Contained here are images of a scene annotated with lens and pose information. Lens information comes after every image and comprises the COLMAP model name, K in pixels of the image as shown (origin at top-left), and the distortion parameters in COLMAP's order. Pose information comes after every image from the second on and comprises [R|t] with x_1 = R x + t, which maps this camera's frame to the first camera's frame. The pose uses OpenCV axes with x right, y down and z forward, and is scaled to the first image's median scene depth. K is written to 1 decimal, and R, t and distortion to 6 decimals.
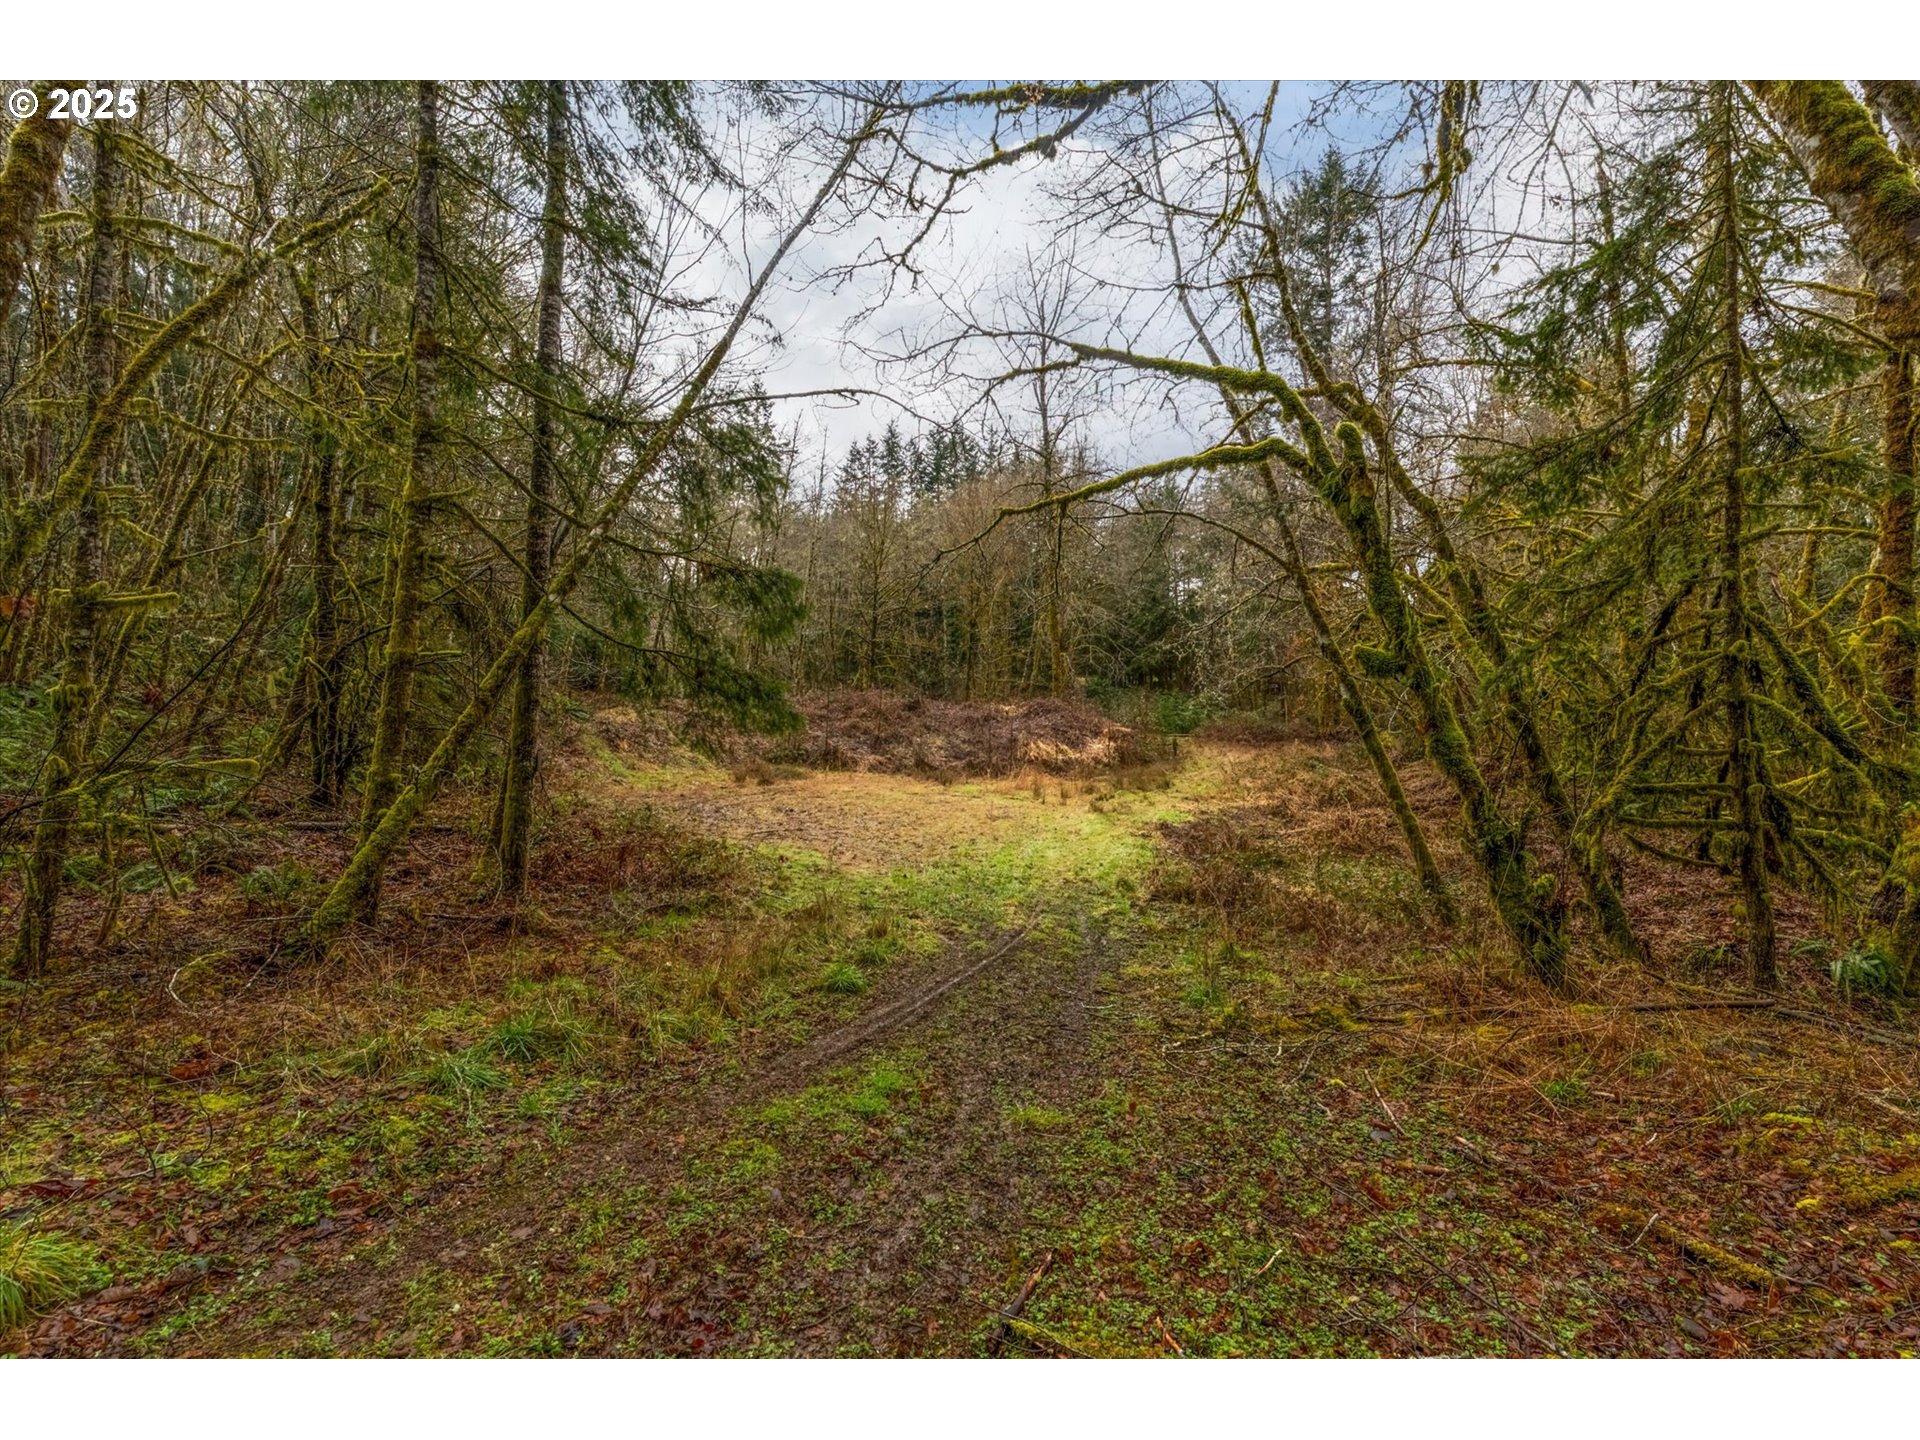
lens RADIAL K [[775.3, 0, 960.0], [0, 775.3, 720.0], [0, 0, 1]] dist [-0.000409, -0.000267]
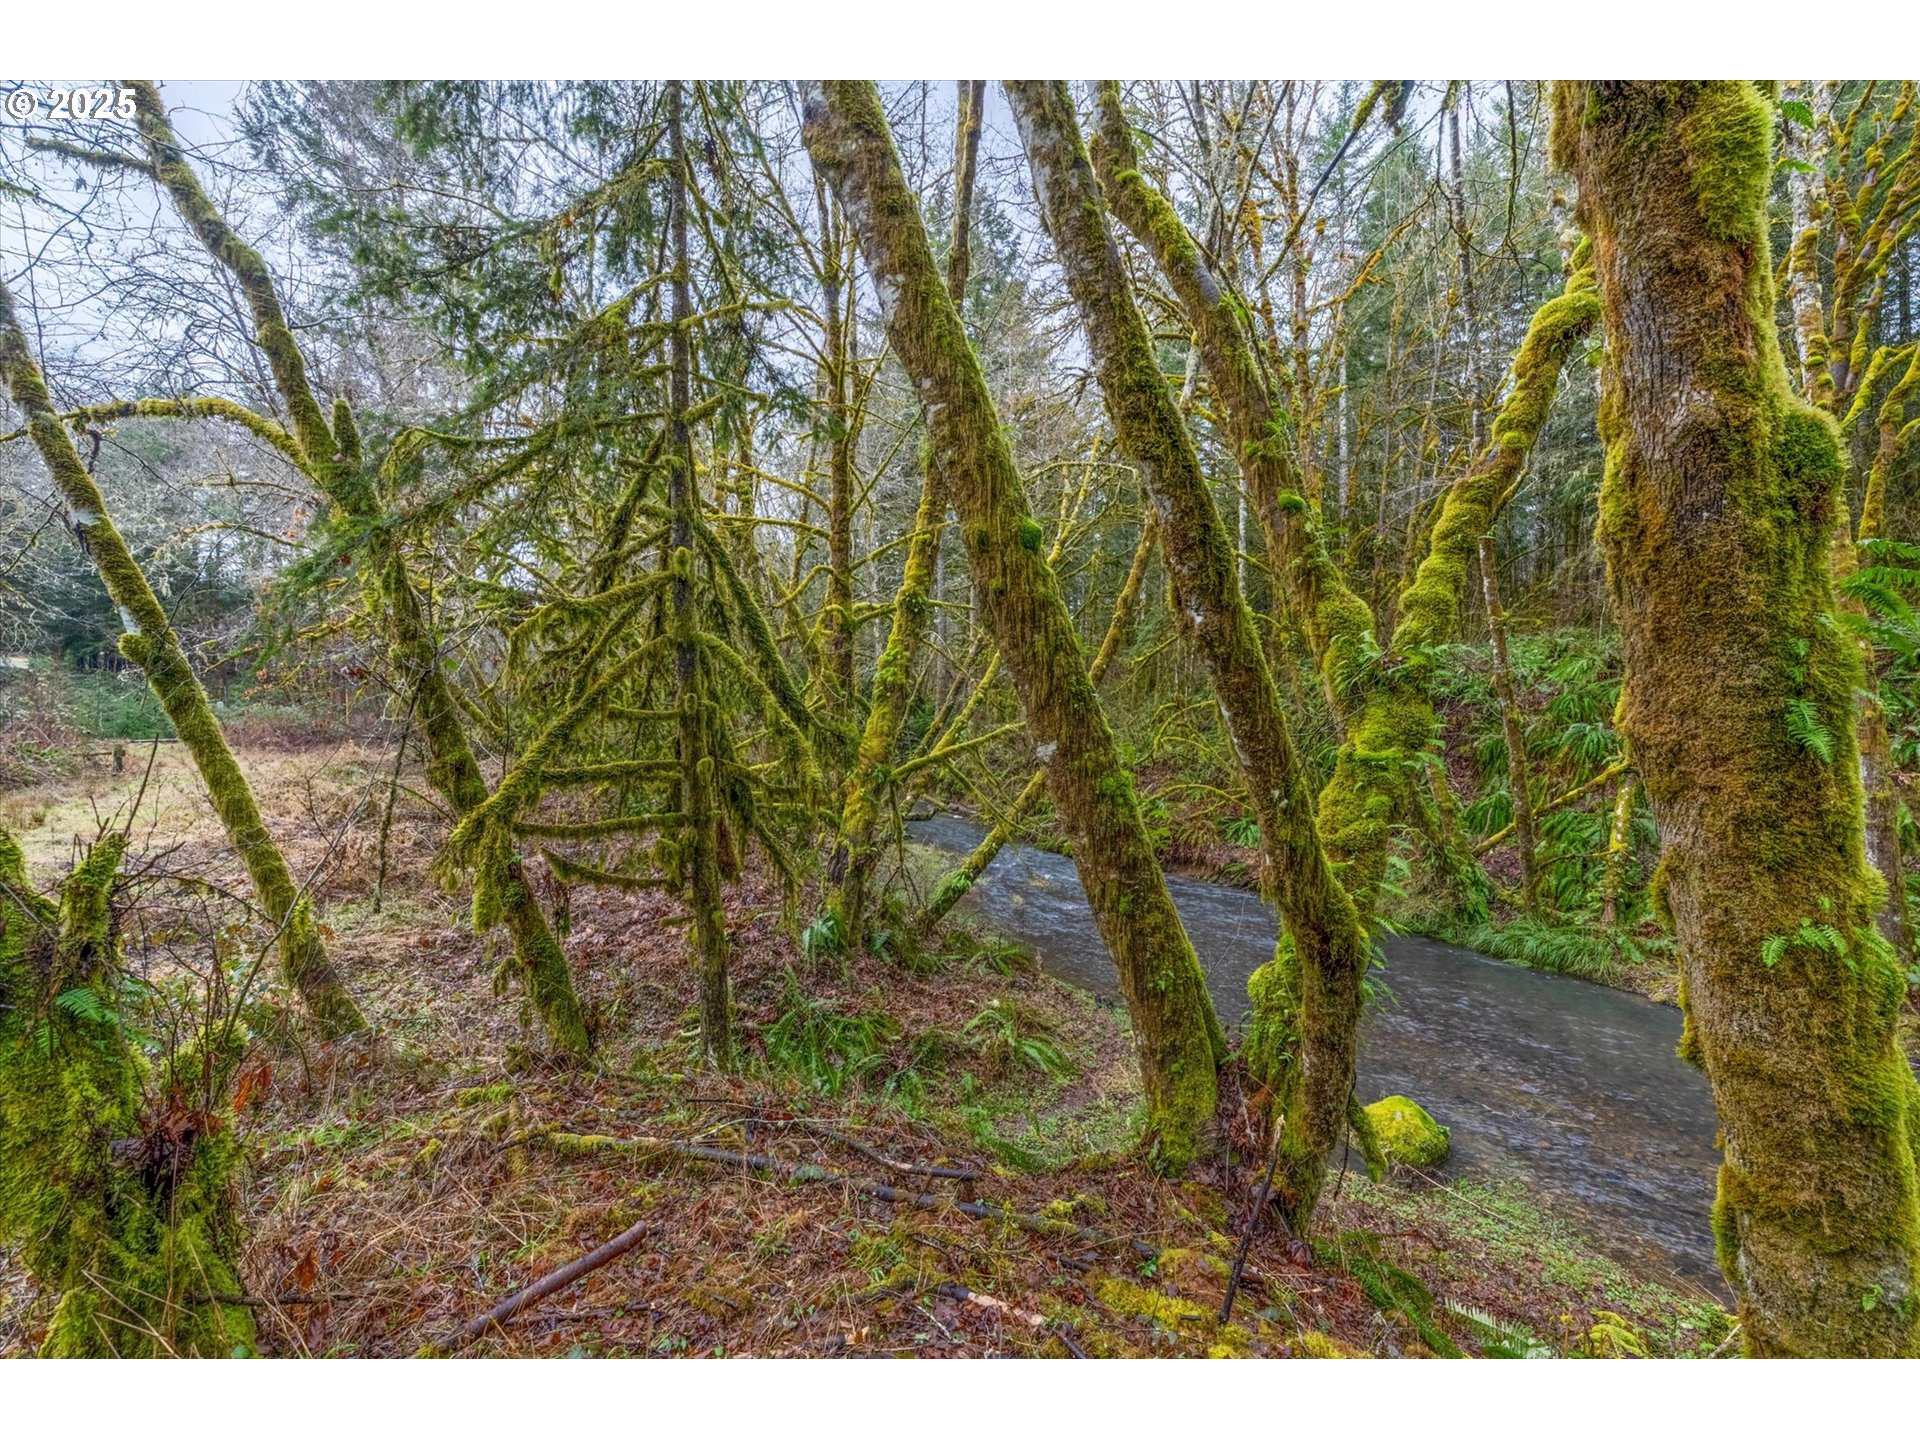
lens RADIAL K [[775.3, 0, 960.0], [0, 775.3, 720.0], [0, 0, 1]] dist [-0.000409, -0.000267]
pose [[0.519824, -0.004620, 0.854261, 0.530819], [0.009323, 0.999957, -0.000265, 0.048798], [-0.854223, 0.008102, 0.519844, 0.423931]]
